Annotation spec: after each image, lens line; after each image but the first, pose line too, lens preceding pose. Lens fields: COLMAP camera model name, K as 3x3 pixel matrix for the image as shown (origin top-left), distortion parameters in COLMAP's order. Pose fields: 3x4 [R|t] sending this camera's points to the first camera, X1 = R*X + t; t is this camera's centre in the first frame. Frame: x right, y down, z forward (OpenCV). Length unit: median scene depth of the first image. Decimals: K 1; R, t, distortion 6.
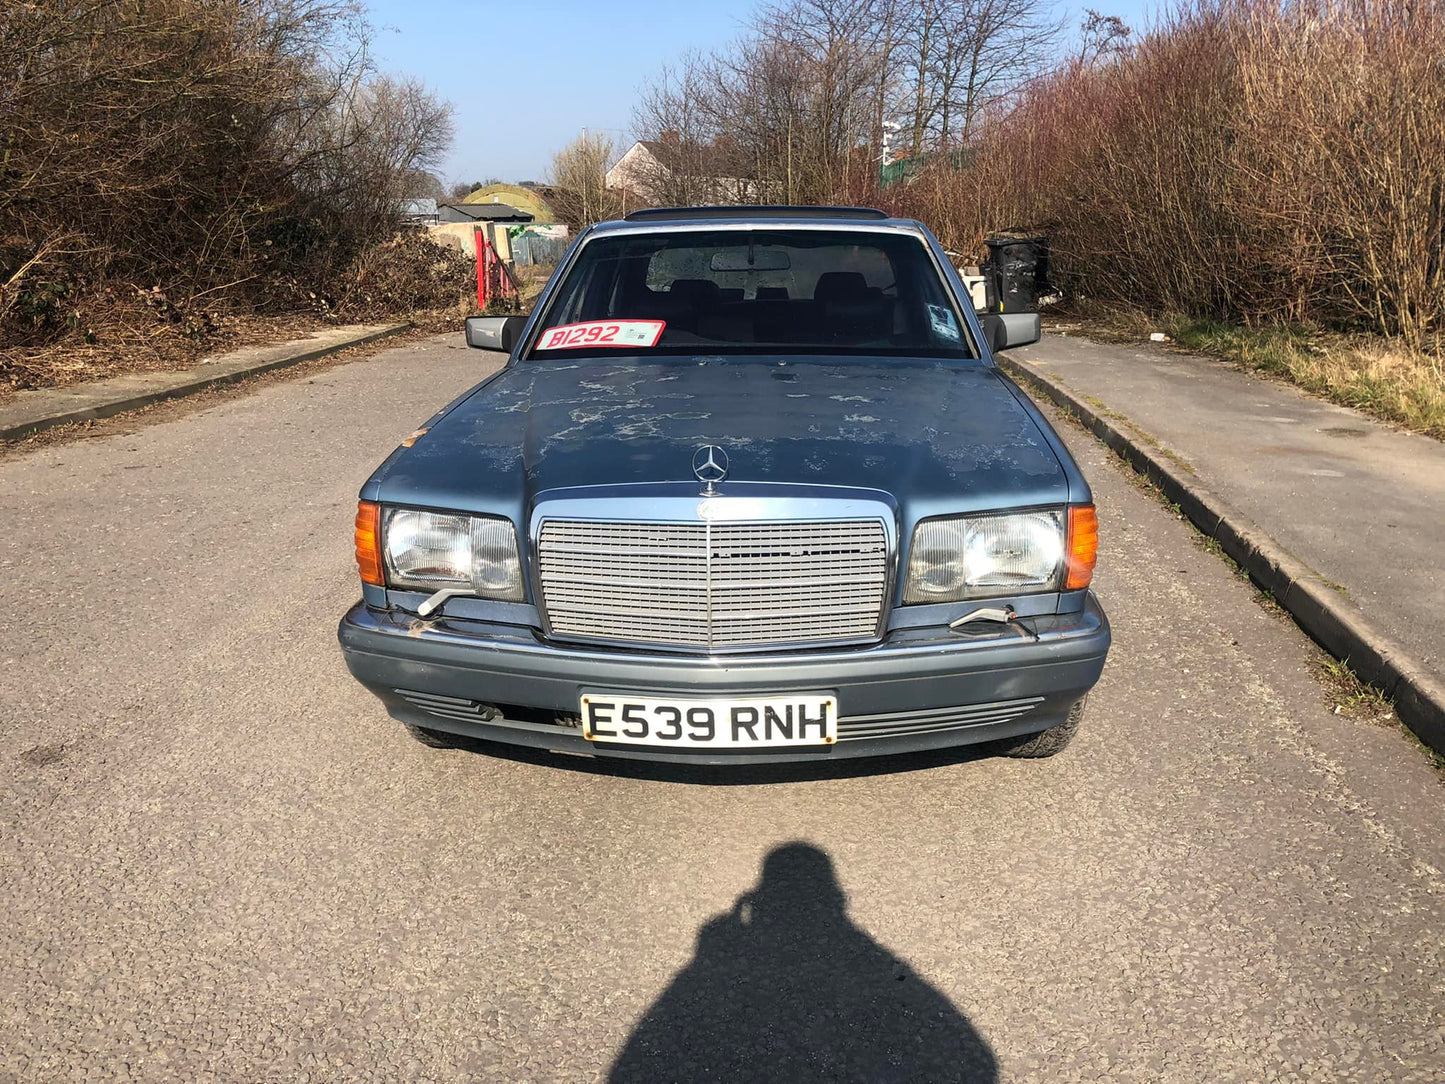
lens RADIAL K [[1197.6, 0, 719.1], [0, 1197.6, 528.2], [0, 0, 1]] dist [0.029483, -0.029068]
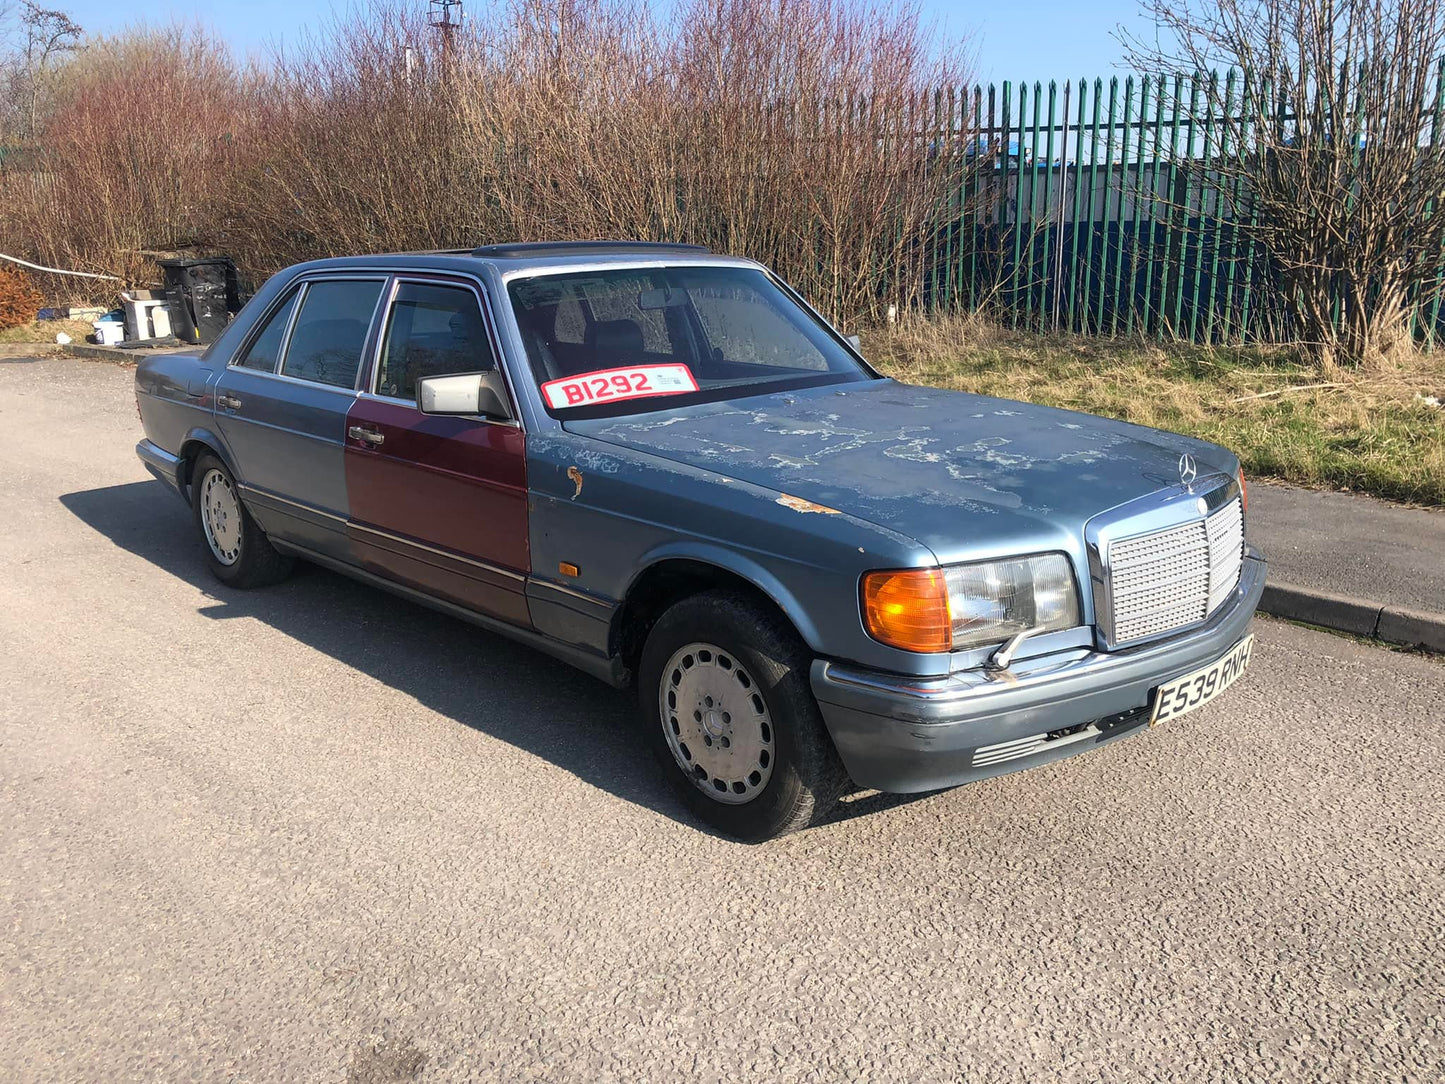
lens RADIAL K [[1197.6, 0, 736.6], [0, 1197.6, 548.3], [0, 0, 1]] dist [0.029483, -0.029068]
pose [[0.660132, -0.187595, 0.727347, -1.151540], [0.183350, 0.979264, 0.086163, -0.157250], [-0.728429, 0.076480, 0.680840, 0.493028]]
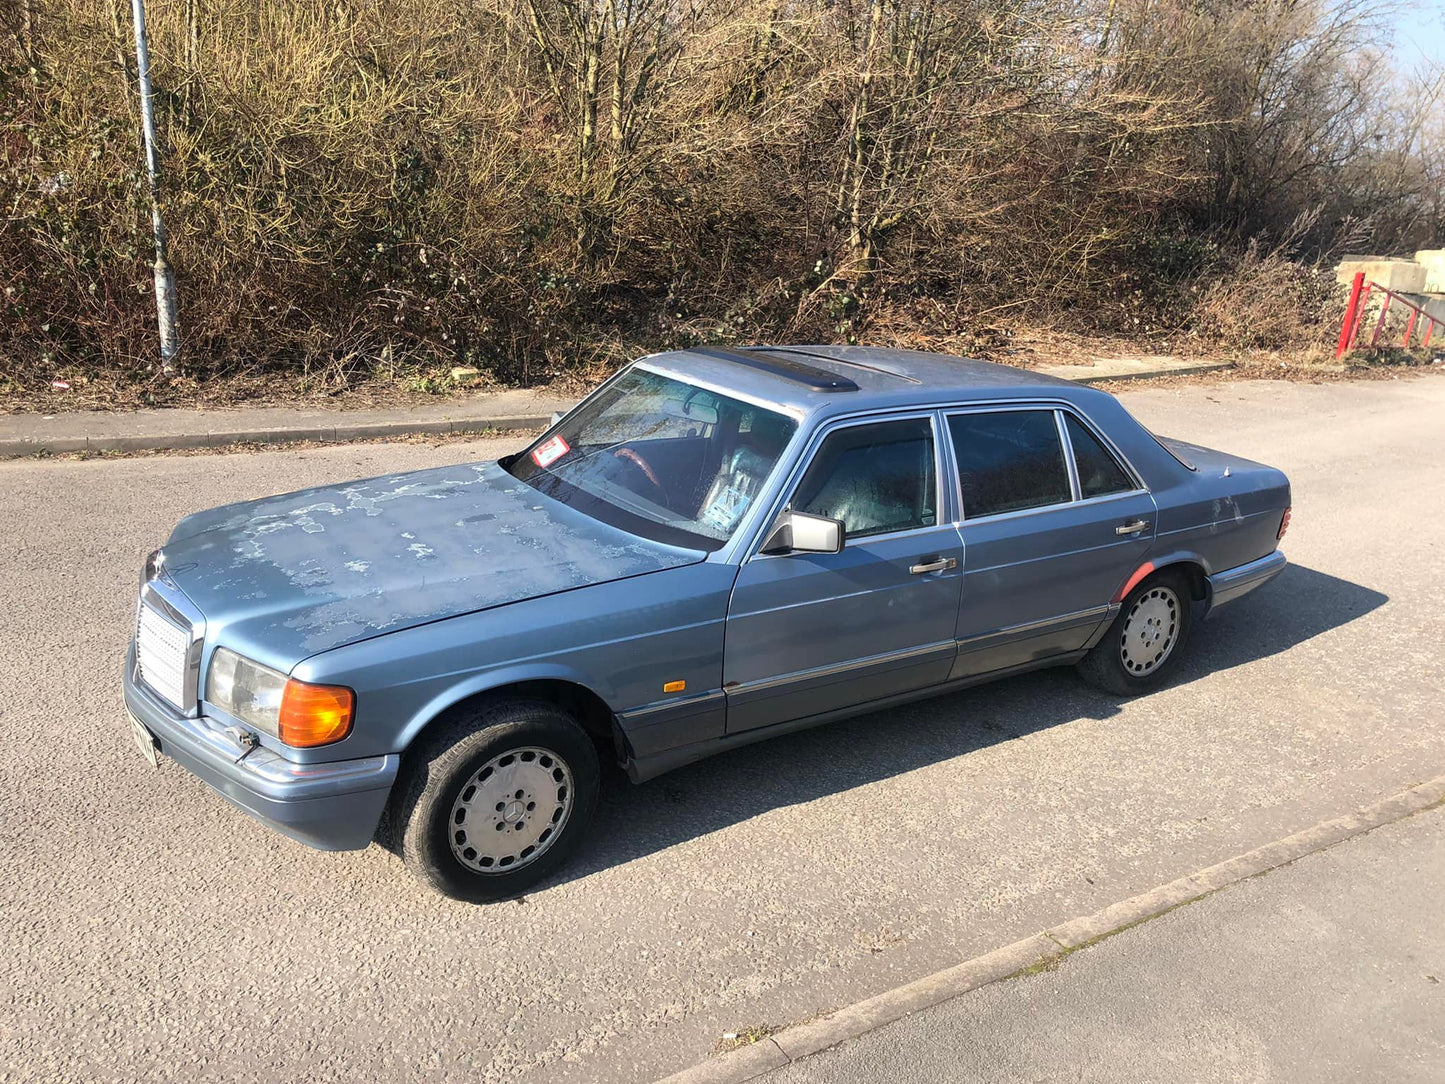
lens RADIAL K [[1197.6, 0, 717.9], [0, 1197.6, 542.2], [0, 0, 1]] dist [0.029483, -0.029068]
pose [[0.615870, 0.271565, -0.739565, 1.478551], [-0.247113, 0.957930, 0.145966, -0.455036], [0.748091, 0.092860, 0.657067, 0.507919]]
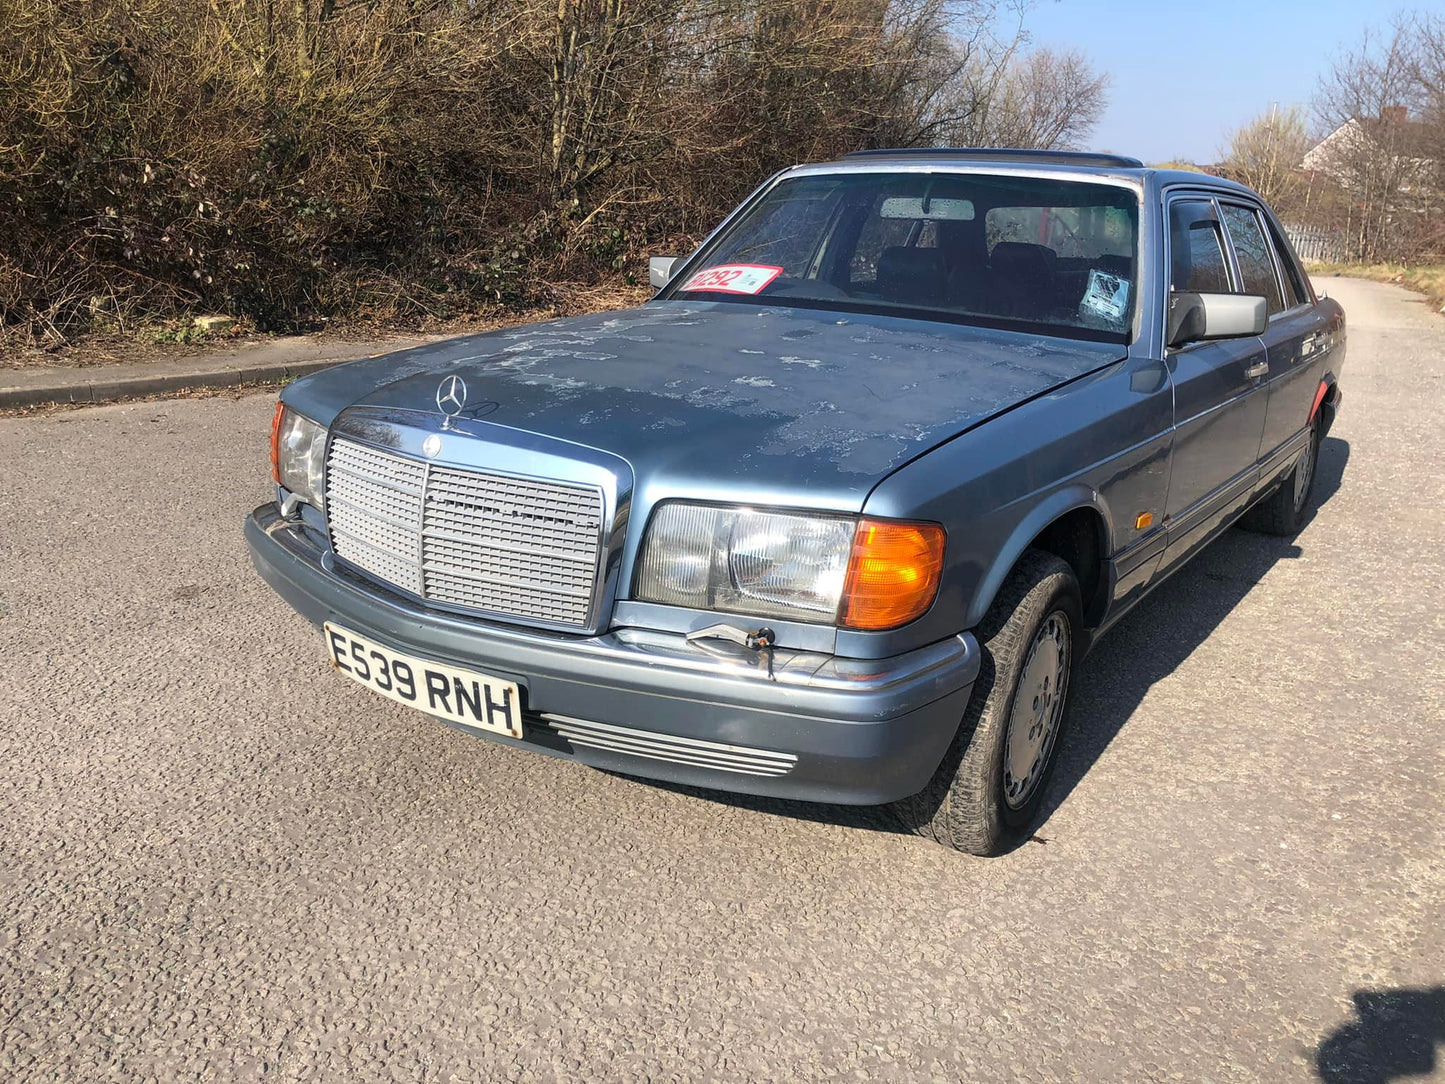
lens RADIAL K [[1197.6, 0, 723.7], [0, 1197.6, 529.0], [0, 0, 1]] dist [0.029483, -0.029068]
pose [[0.857793, 0.174239, -0.483562, 0.590915], [-0.166248, 0.984272, 0.059748, -0.042043], [0.486367, 0.029140, 0.873269, 0.310354]]
